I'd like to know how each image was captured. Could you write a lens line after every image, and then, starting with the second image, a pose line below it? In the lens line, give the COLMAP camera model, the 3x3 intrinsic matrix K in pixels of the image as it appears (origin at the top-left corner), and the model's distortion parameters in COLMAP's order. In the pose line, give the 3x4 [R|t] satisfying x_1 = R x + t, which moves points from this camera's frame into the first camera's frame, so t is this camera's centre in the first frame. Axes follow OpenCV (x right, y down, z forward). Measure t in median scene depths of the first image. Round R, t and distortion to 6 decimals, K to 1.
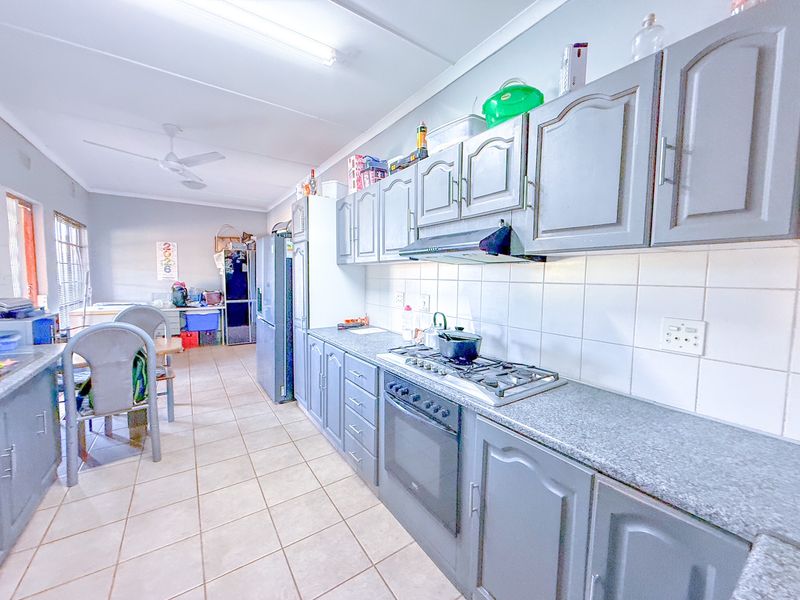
lens RADIAL K [[319.1, 0, 399.7], [0, 319.1, 299.5], [0, 0, 1]] dist [0.000404, 0.000237]
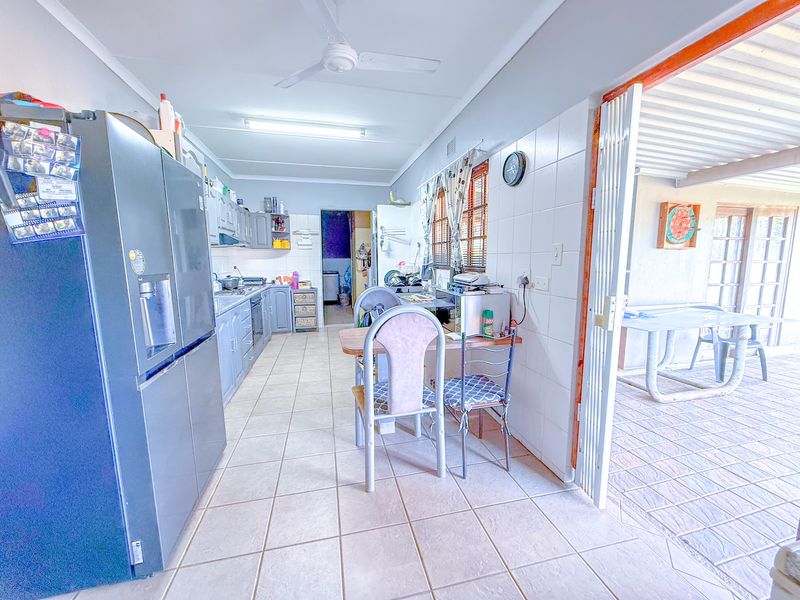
lens RADIAL K [[319.1, 0, 402.0], [0, 319.1, 300.0], [0, 0, 1]] dist [0.000404, 0.000237]
pose [[-0.937468, -0.043940, 0.345286, -1.505876], [0.025353, 0.980745, 0.193639, -0.133255], [-0.347146, 0.190284, -0.918304, 2.274702]]
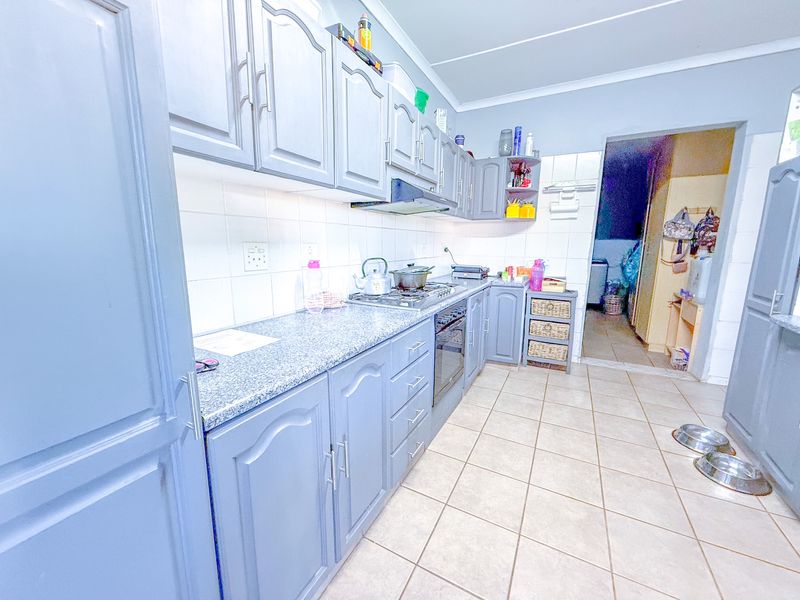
lens RADIAL K [[319.1, 0, 399.4], [0, 319.1, 299.4], [0, 0, 1]] dist [0.000404, 0.000237]
pose [[-0.464757, -0.158232, 0.871185, -0.762740], [0.056132, 0.976659, 0.207334, -0.035530], [-0.883657, 0.145261, -0.445027, 1.357532]]
